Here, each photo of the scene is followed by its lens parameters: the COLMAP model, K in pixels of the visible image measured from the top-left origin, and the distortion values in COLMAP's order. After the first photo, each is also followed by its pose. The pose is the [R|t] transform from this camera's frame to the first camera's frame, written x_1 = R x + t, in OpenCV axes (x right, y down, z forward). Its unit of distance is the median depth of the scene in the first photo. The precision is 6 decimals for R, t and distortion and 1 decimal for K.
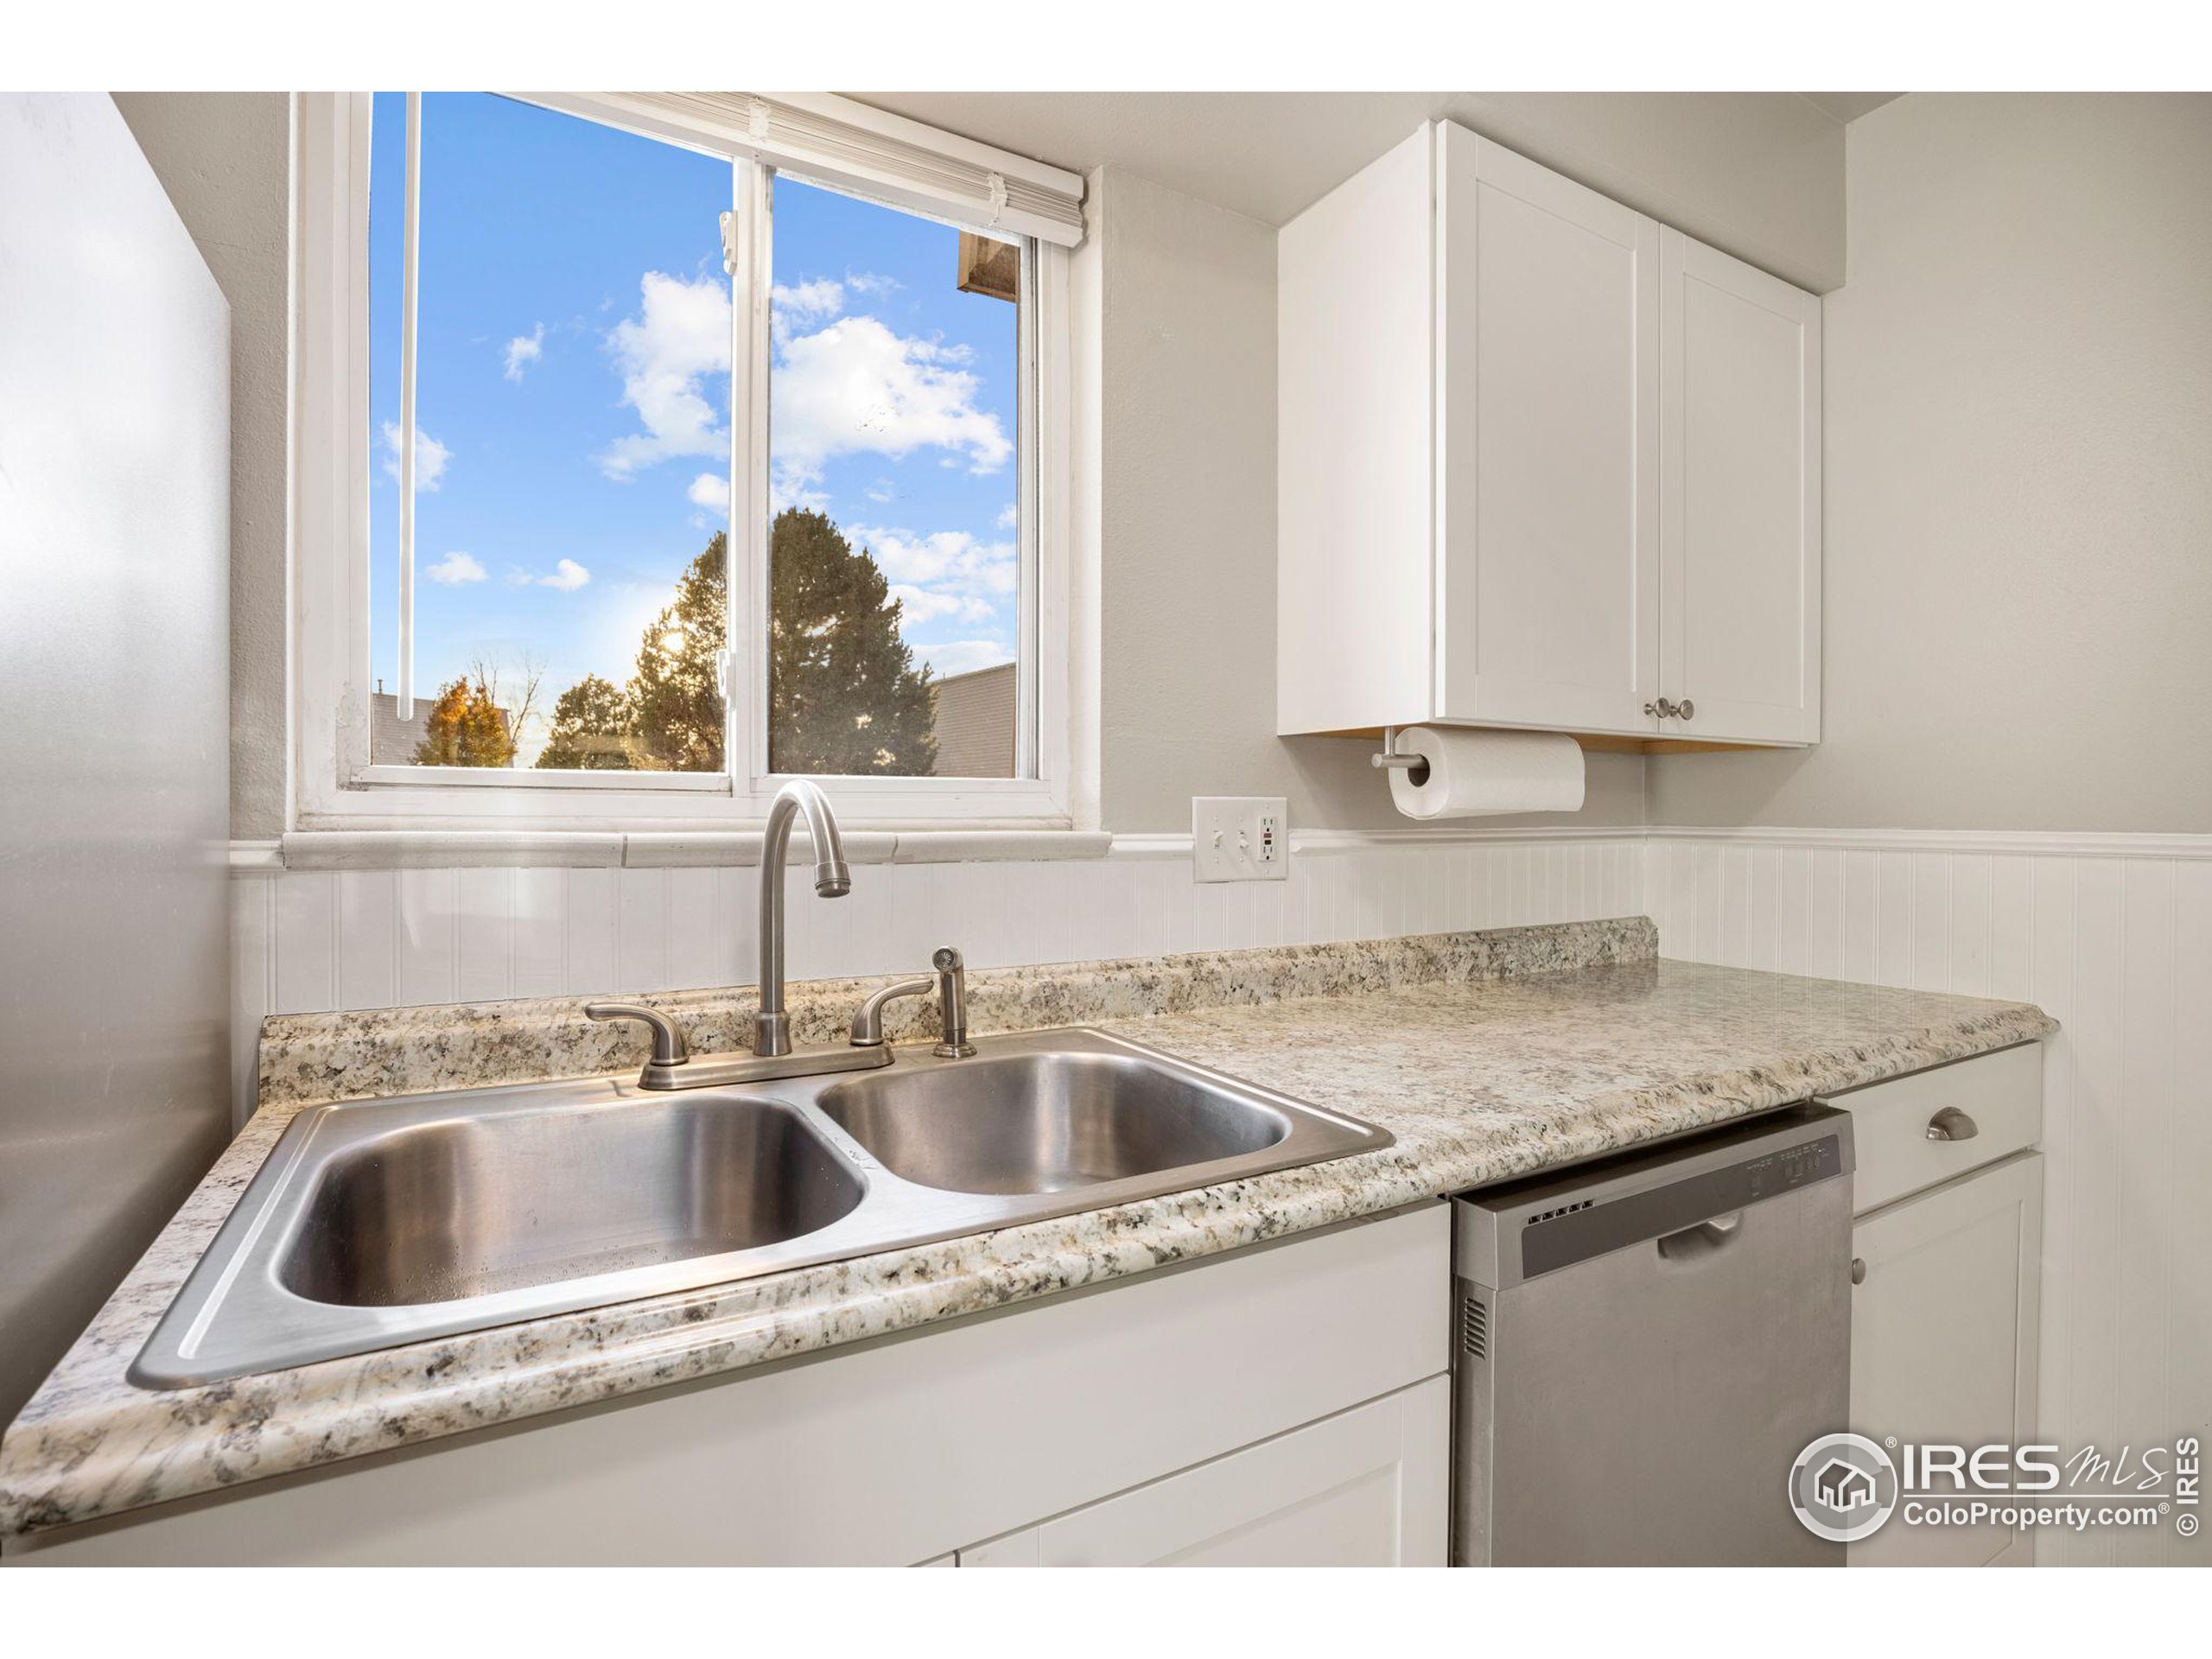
lens RADIAL K [[1072.1, 0, 1110.3], [0, 1072.1, 819.4], [0, 0, 1]] dist [-0.030084, 0.000609]
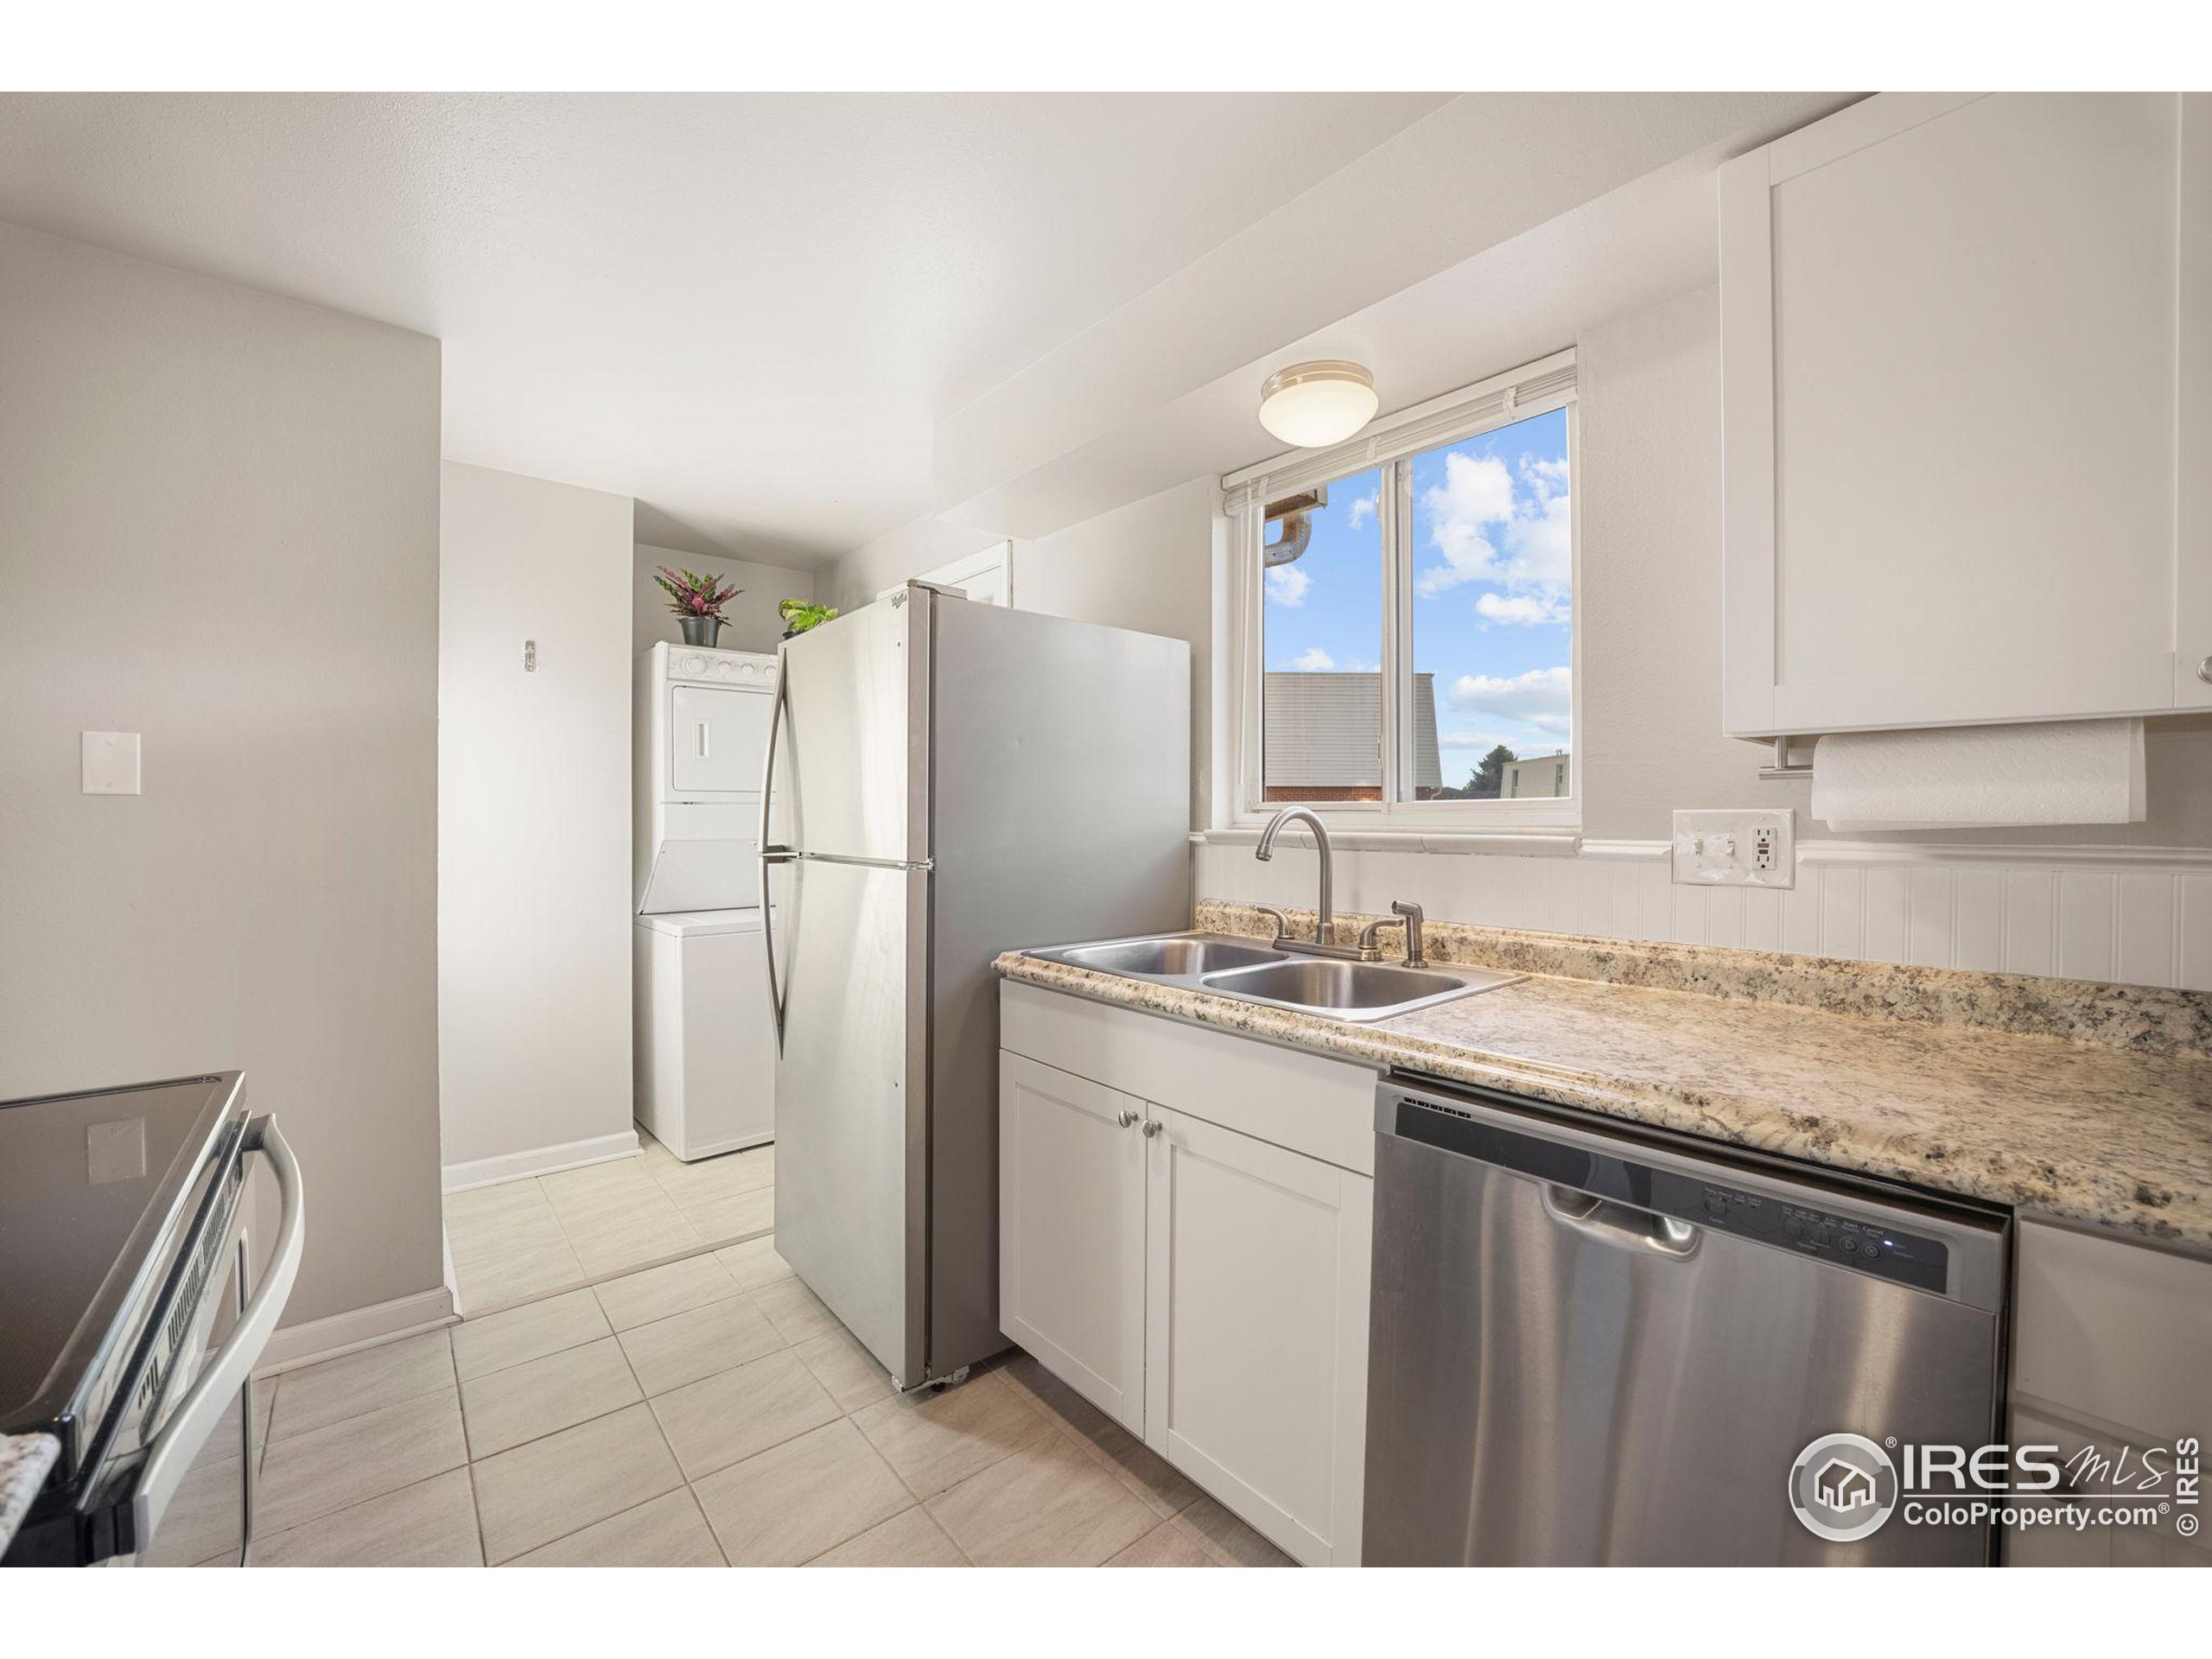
lens RADIAL K [[909.8, 0, 1107.9], [0, 909.8, 812.6], [0, 0, 1]] dist [-0.001582, 0.000164]
pose [[0.189583, -0.012108, -0.981790, 0.993595], [-0.011001, 0.999835, -0.014455, 0.002881], [0.981803, 0.013541, 0.189419, 0.211269]]
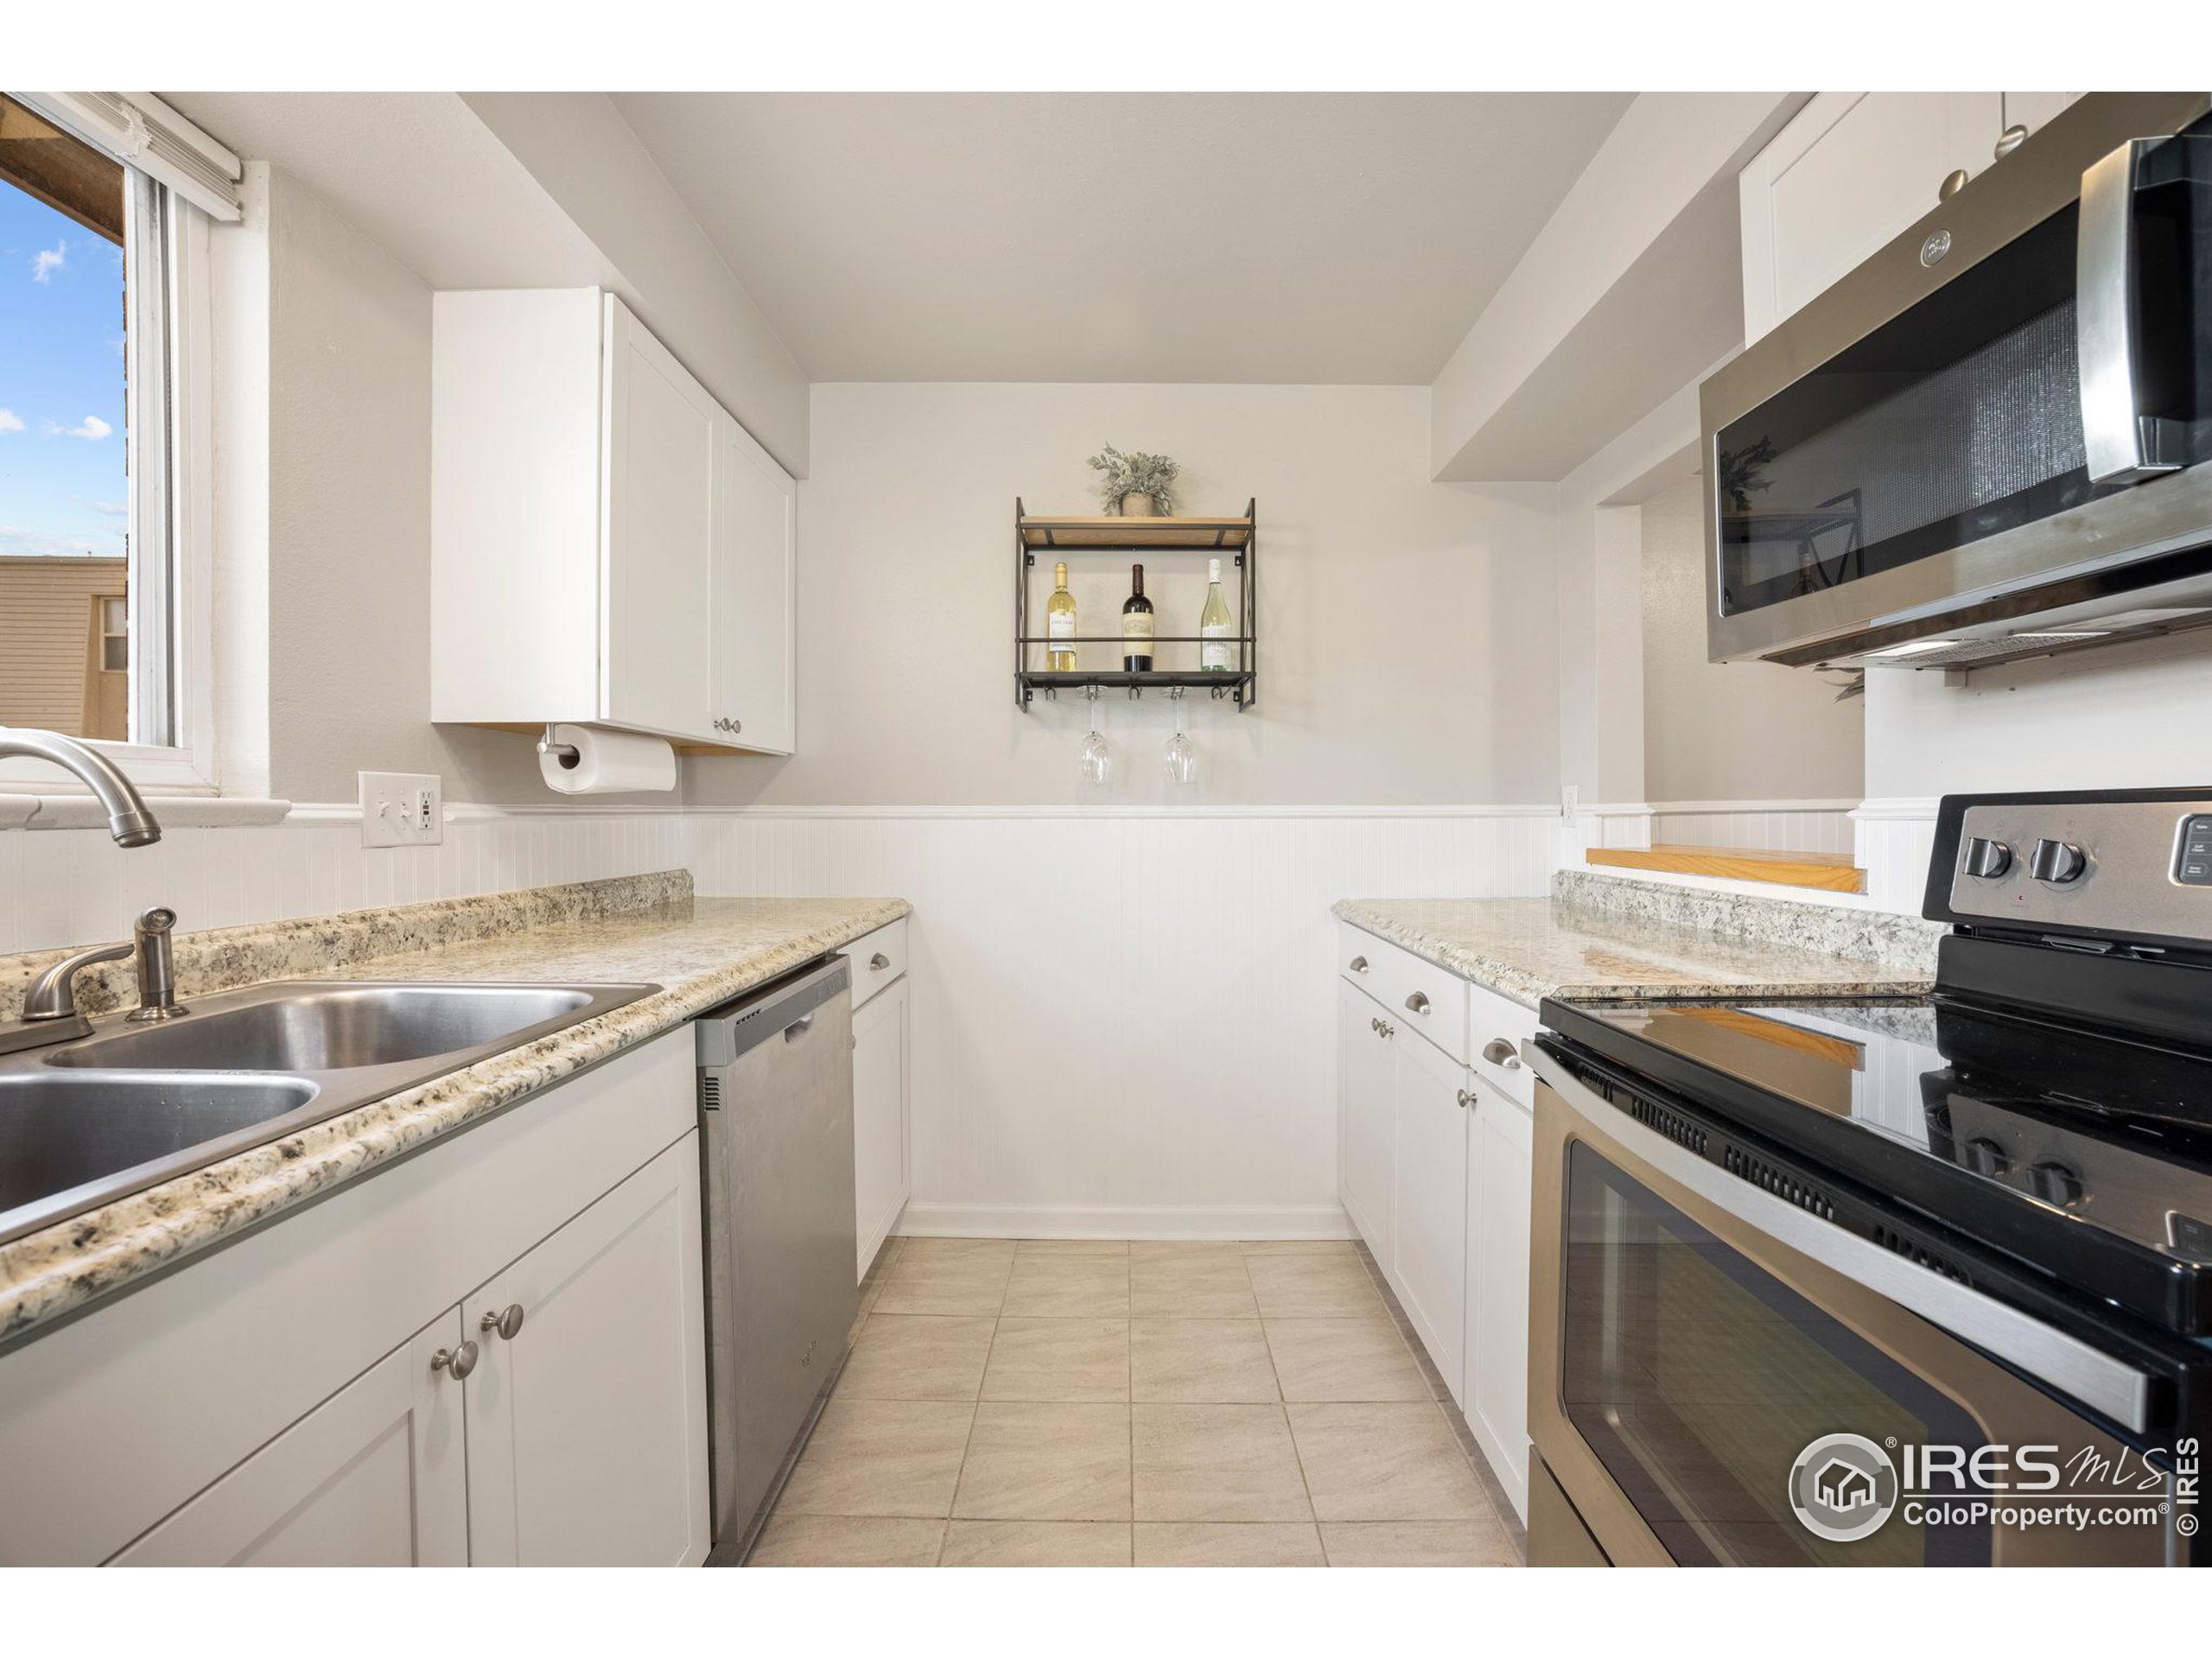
lens RADIAL K [[909.8, 0, 1107.9], [0, 909.8, 812.6], [0, 0, 1]] dist [-0.001582, 0.000164]
pose [[0.509680, -0.002751, 0.860359, -0.360123], [0.011512, 0.999927, -0.003623, 0.036395], [-0.860287, 0.011751, 0.509675, -0.162988]]
